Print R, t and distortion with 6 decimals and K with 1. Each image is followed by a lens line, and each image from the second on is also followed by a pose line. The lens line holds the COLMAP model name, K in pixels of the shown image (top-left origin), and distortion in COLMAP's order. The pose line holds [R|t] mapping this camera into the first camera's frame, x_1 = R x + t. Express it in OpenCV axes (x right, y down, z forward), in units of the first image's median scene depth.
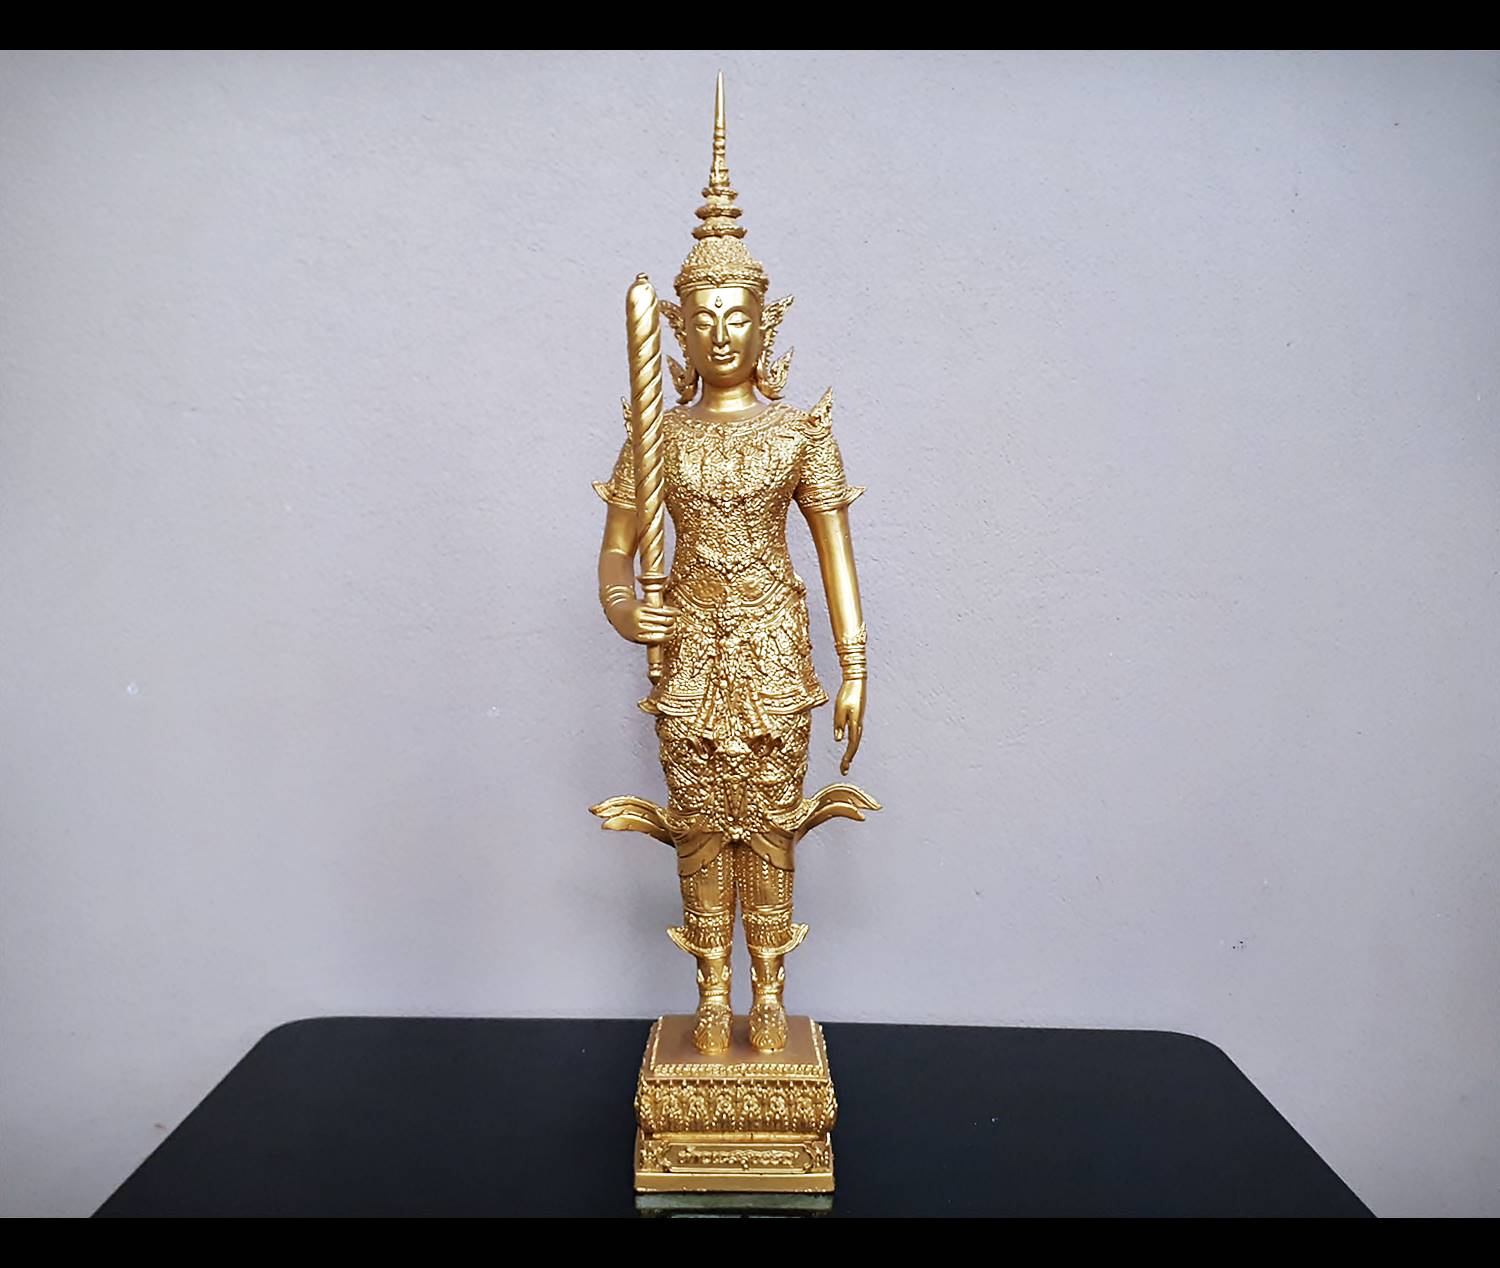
lens RADIAL K [[1241.7, 0, 745.7], [0, 1241.7, 603.9], [0, 0, 1]] dist [-0.030047, -0.034150]
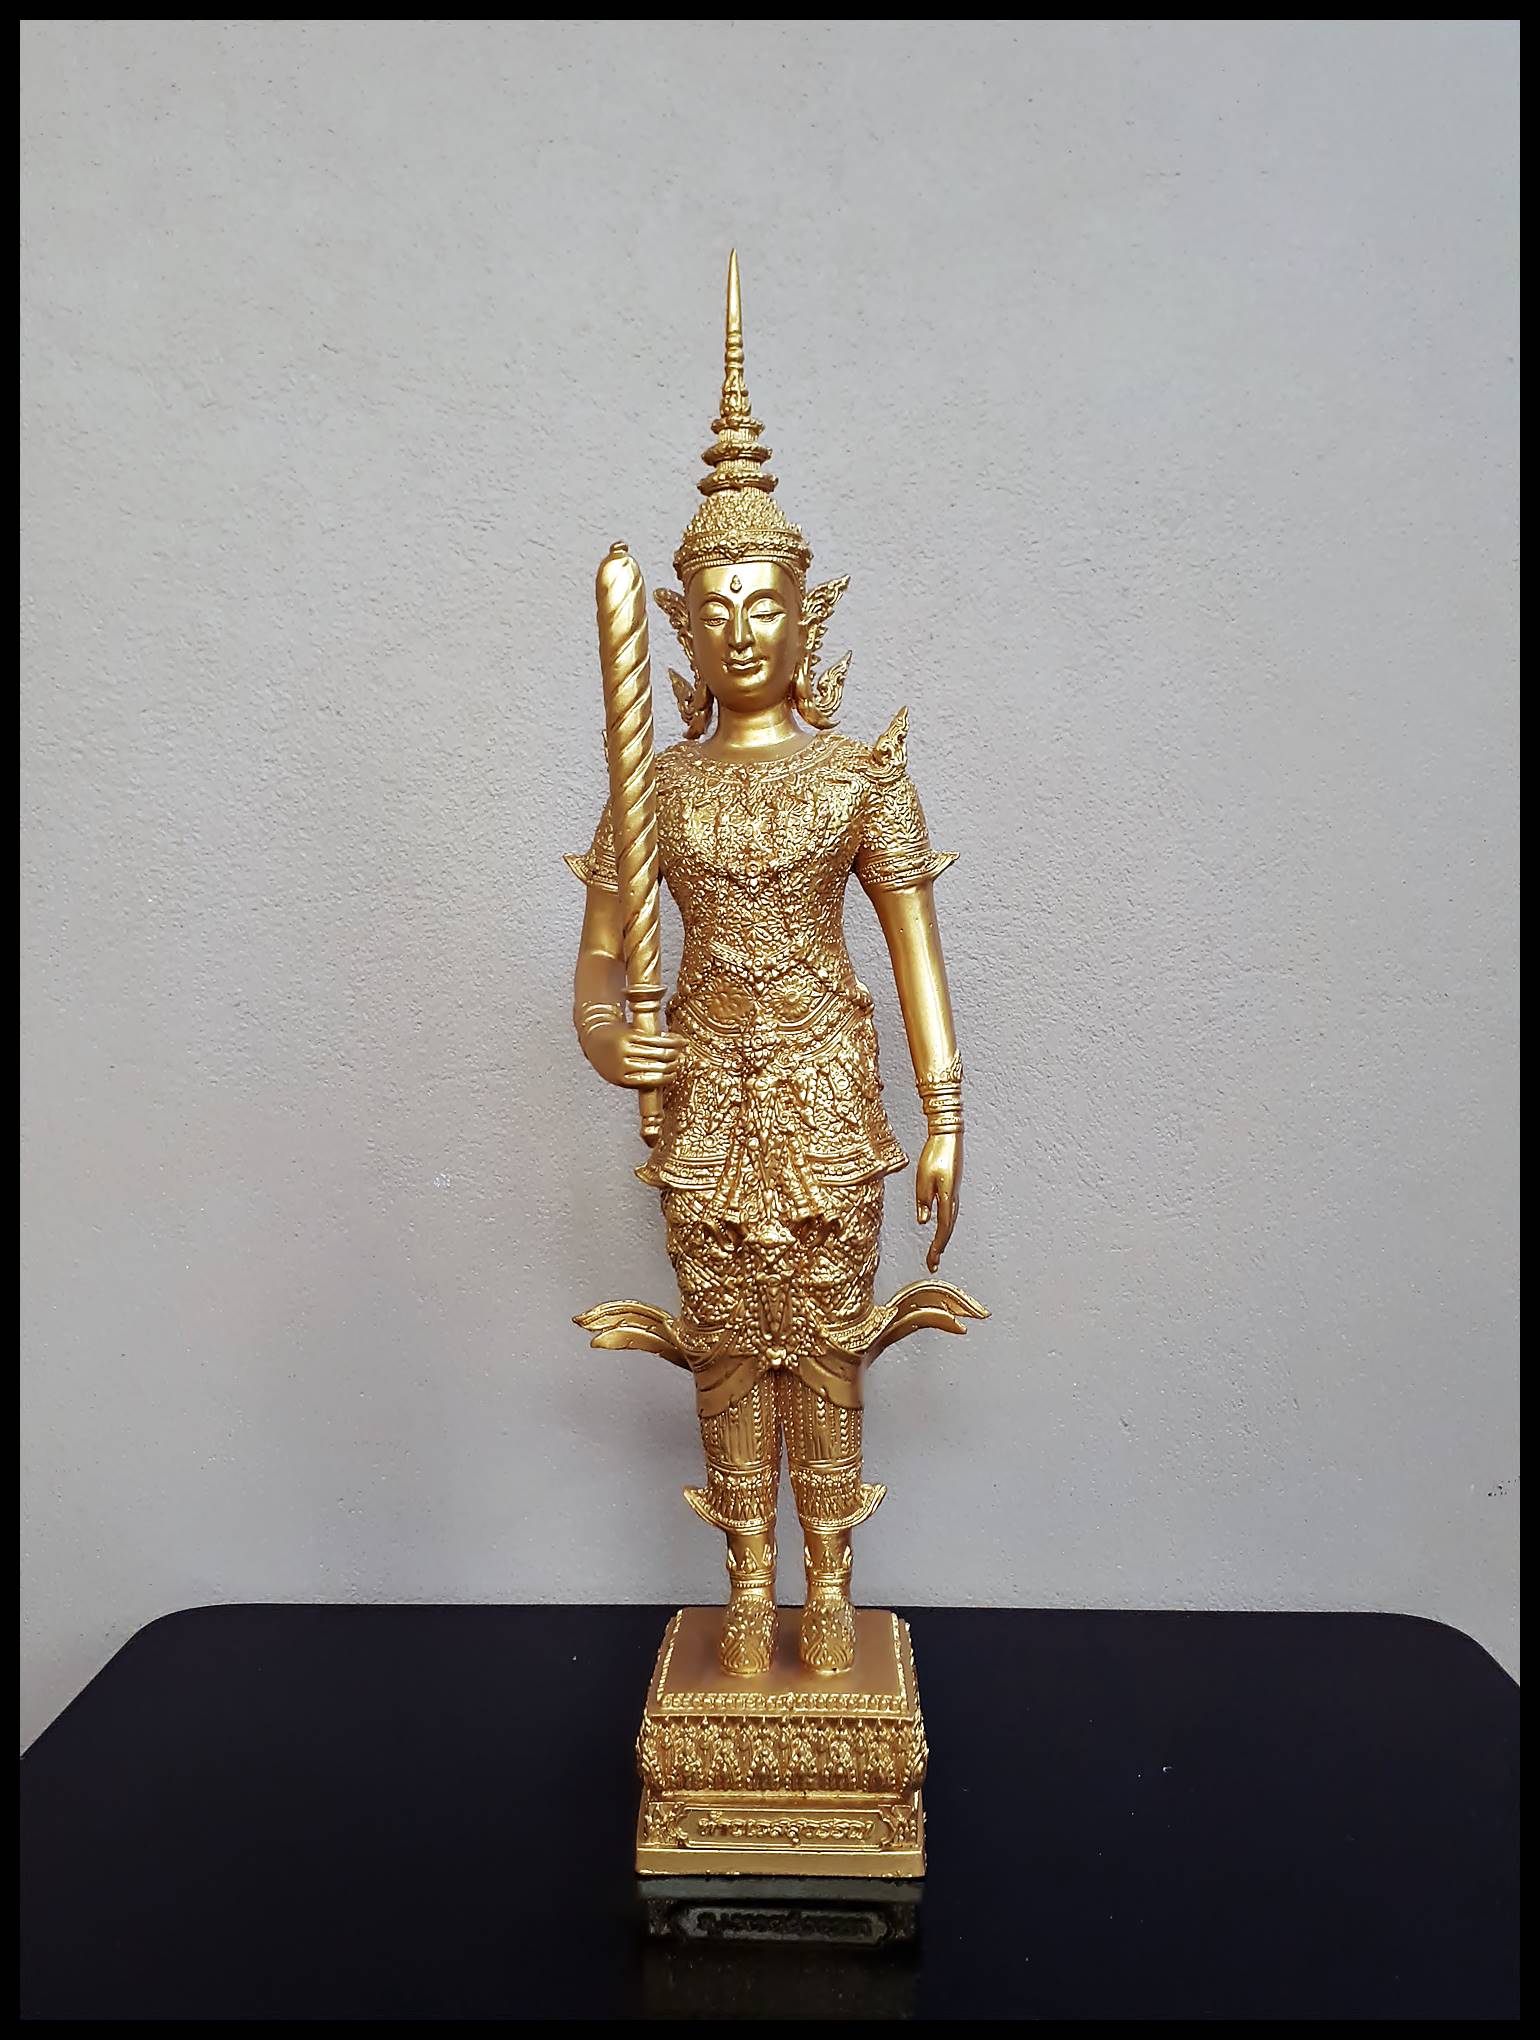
lens RADIAL K [[1622.8, 0, 751.8], [0, 1622.8, 1051.3], [0, 0, 1]] dist [-0.022940, -0.055047]
pose [[0.999302, -0.016478, -0.033512, 0.011890], [0.017190, 0.999631, 0.021055, -0.005335], [0.033152, -0.021616, 0.999217, 0.100450]]
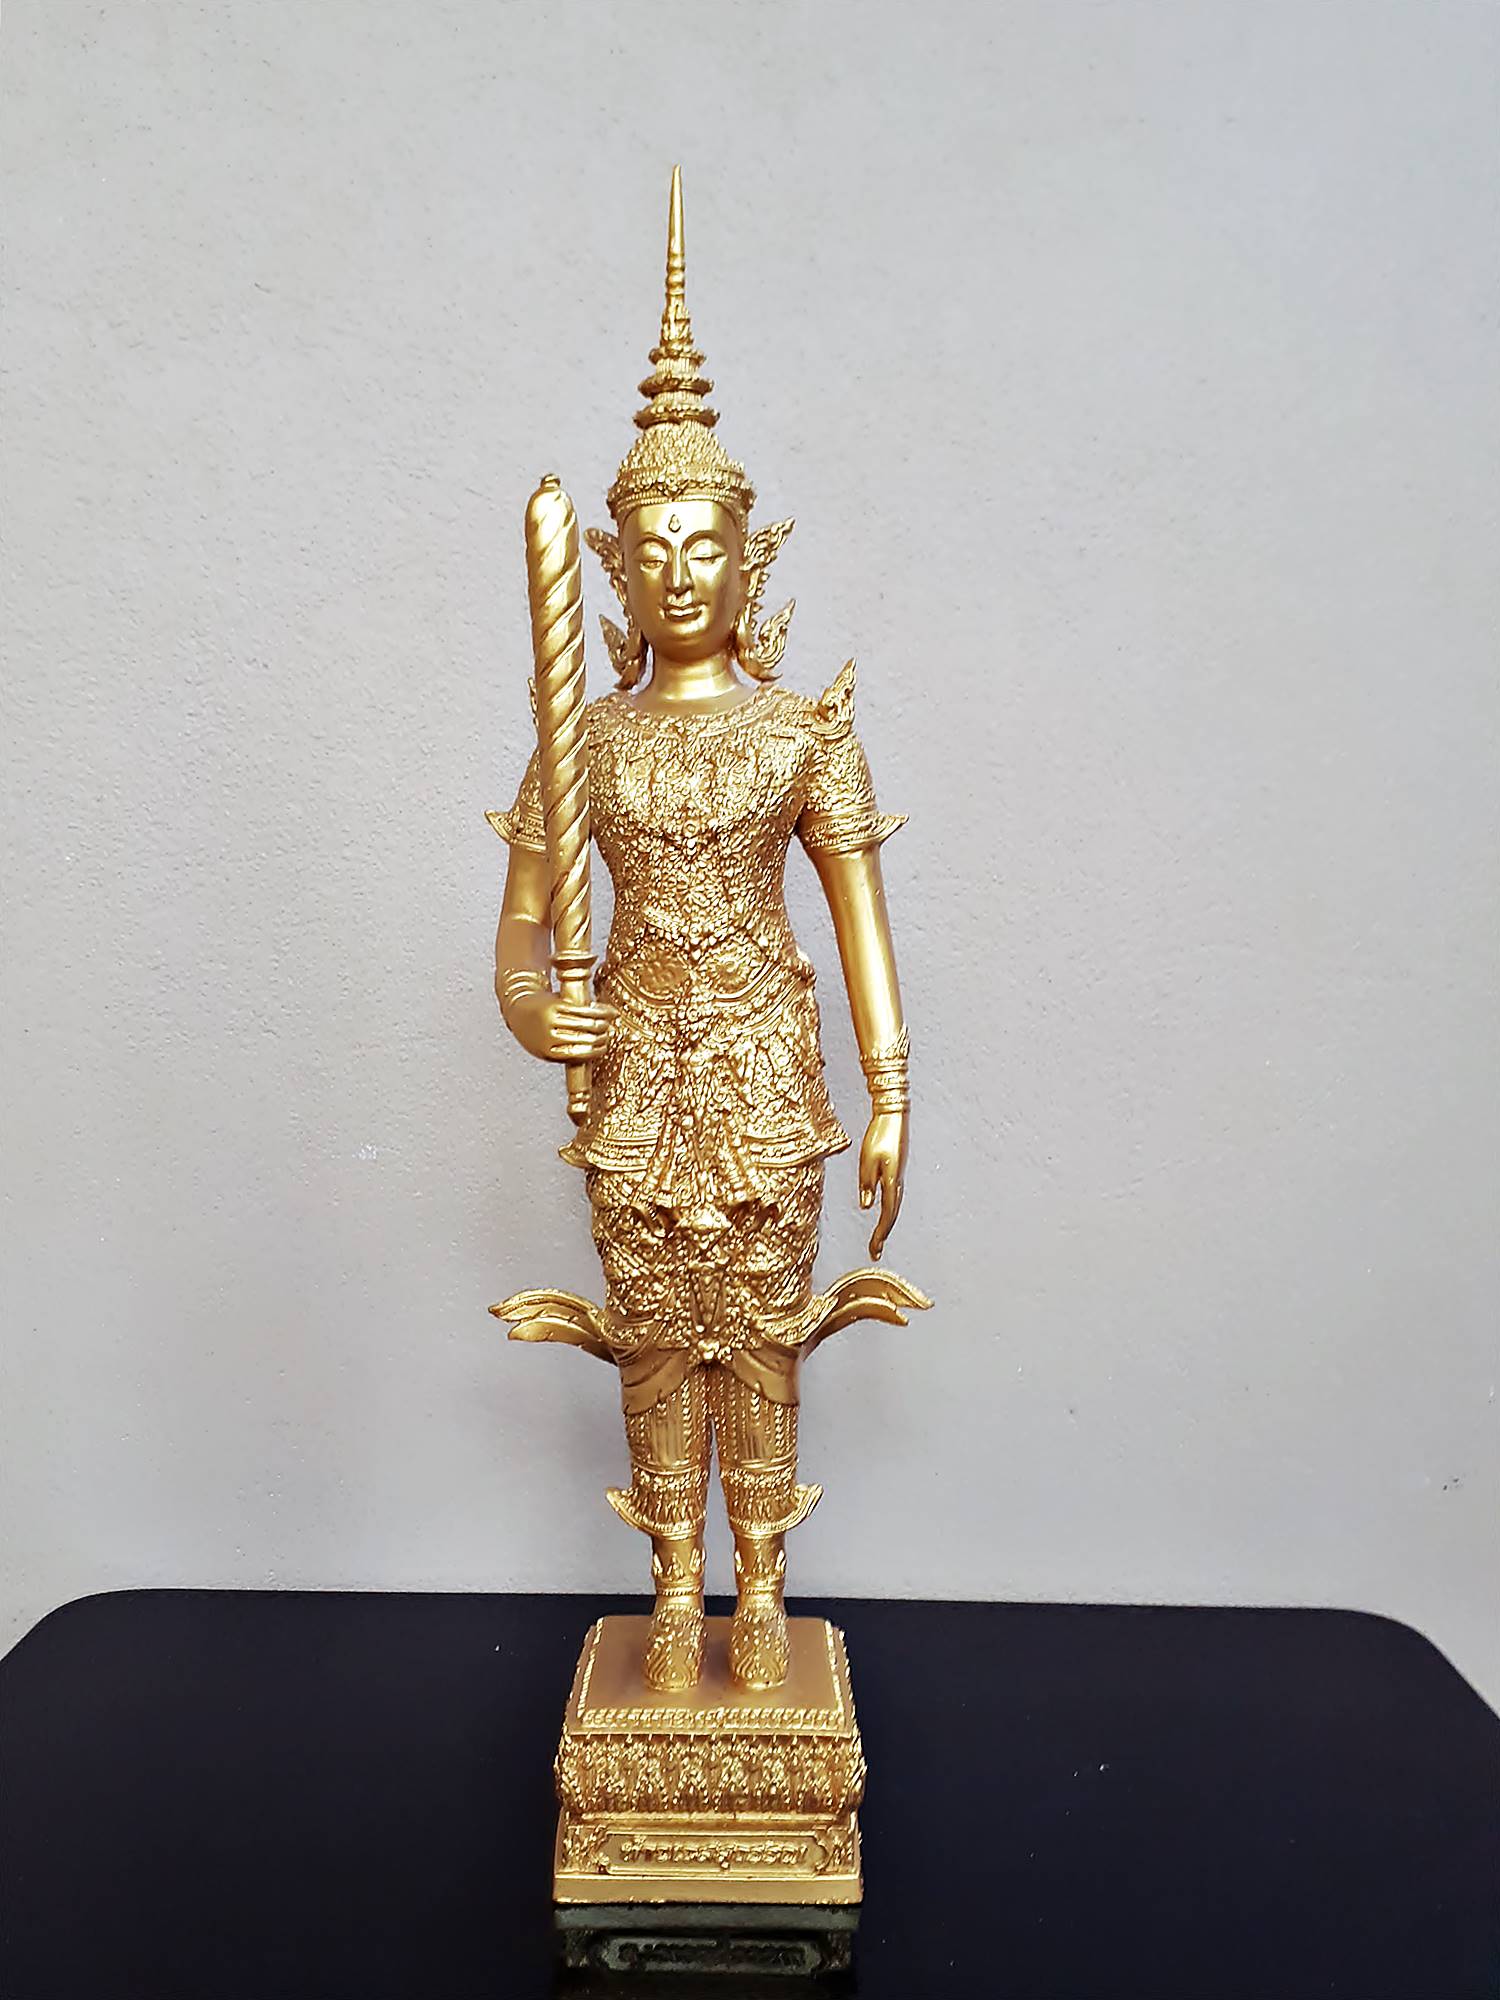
lens RADIAL K [[1572.4, 0, 728.1], [0, 1572.4, 1023.8], [0, 0, 1]] dist [-0.027040, -0.051252]
pose [[0.999838, -0.005857, -0.016992, 0.017302], [0.006271, 0.999683, 0.024400, -0.006199], [0.016843, -0.024503, 0.999558, 0.183259]]
